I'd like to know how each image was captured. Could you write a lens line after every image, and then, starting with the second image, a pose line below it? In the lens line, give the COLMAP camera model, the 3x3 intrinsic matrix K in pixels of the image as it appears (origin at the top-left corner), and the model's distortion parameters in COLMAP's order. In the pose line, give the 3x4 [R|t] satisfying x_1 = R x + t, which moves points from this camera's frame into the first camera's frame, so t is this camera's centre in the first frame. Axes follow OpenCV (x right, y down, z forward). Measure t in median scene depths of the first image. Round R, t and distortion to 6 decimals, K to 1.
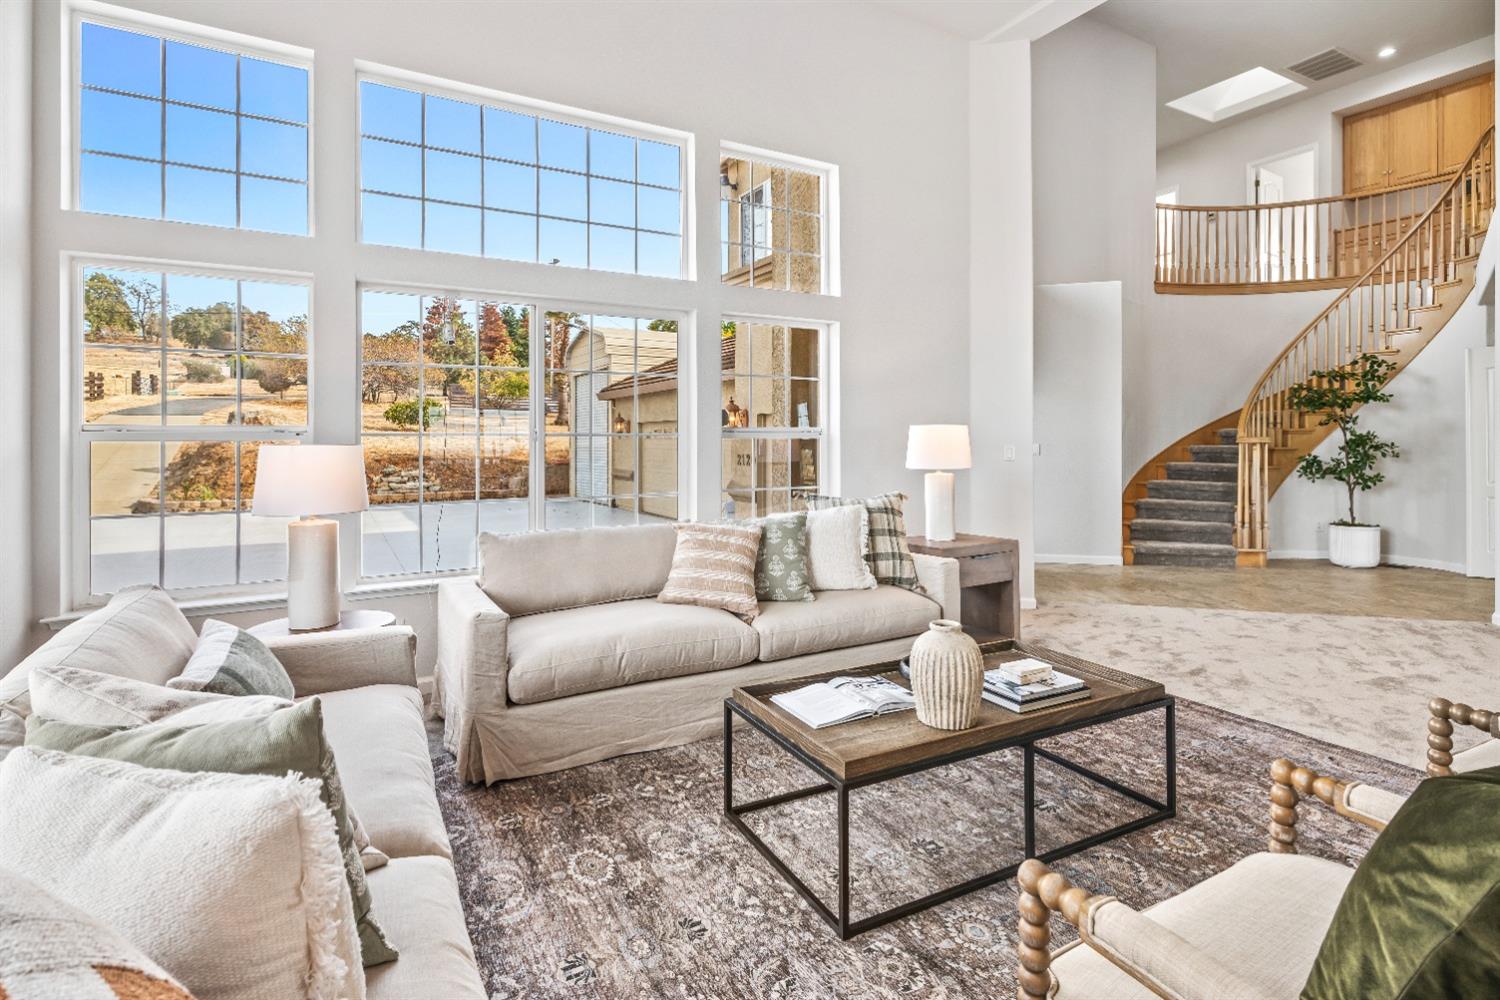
lens RADIAL K [[753.7, 0, 764.9], [0, 753.7, 439.0], [0, 0, 1]] dist [-0.001525, 0.004850]
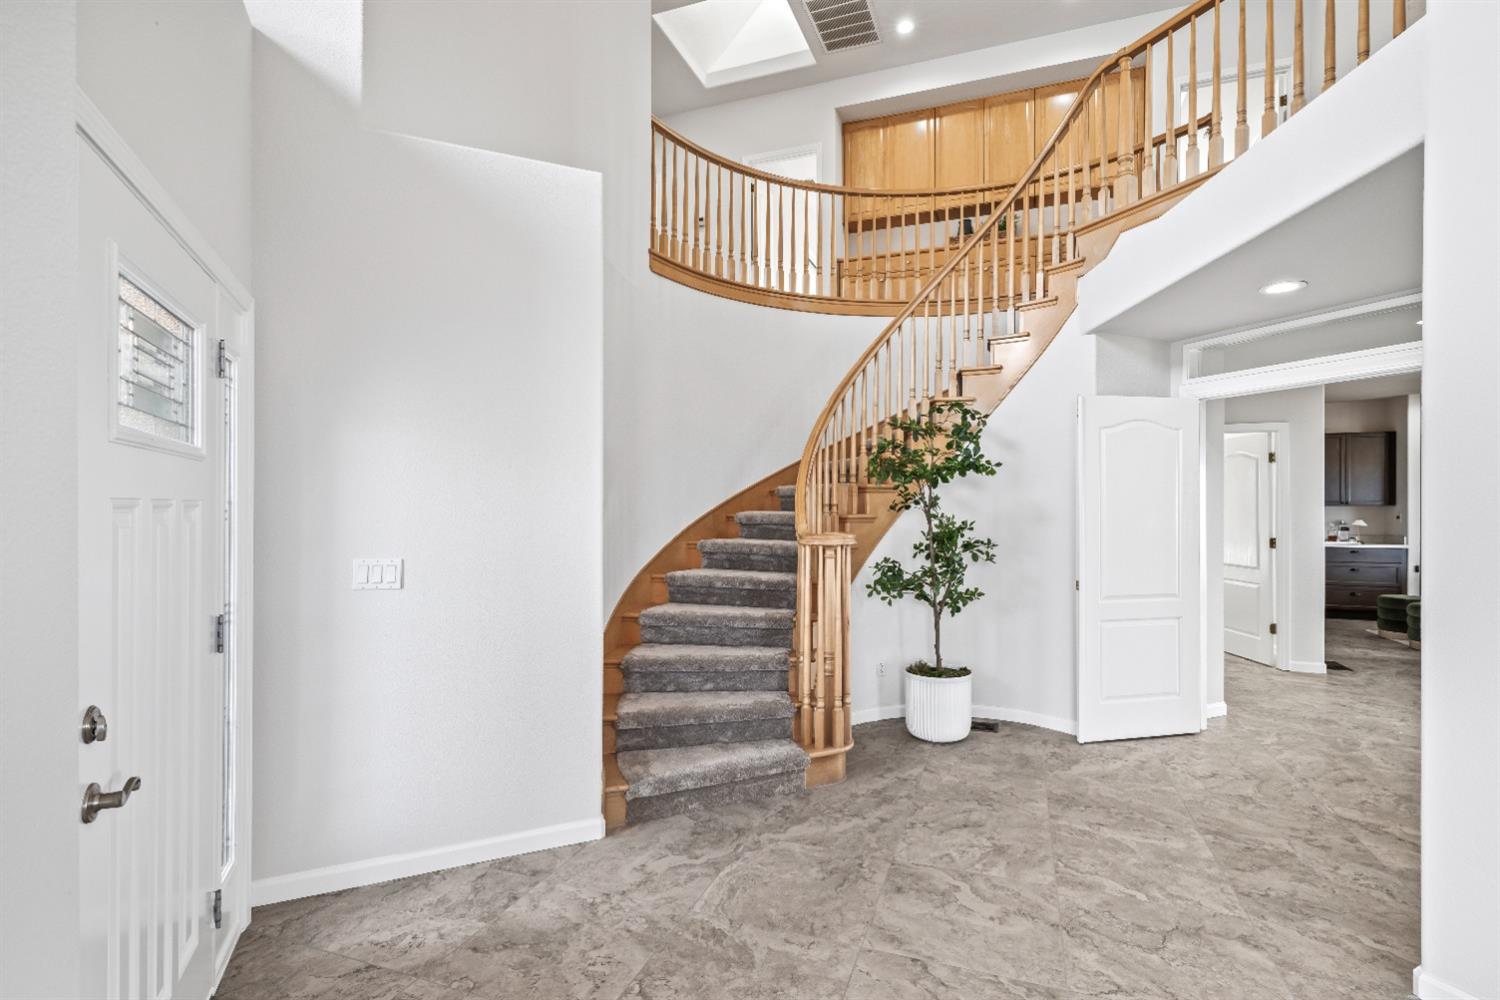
lens RADIAL K [[753.7, 0, 752.1], [0, 753.7, 503.8], [0, 0, 1]] dist [-0.001525, 0.004850]
pose [[0.784879, 0.005098, 0.619628, 0.269746], [-0.000765, 0.999973, -0.007259, -0.018826], [-0.619648, 0.005223, 0.784862, 0.600331]]
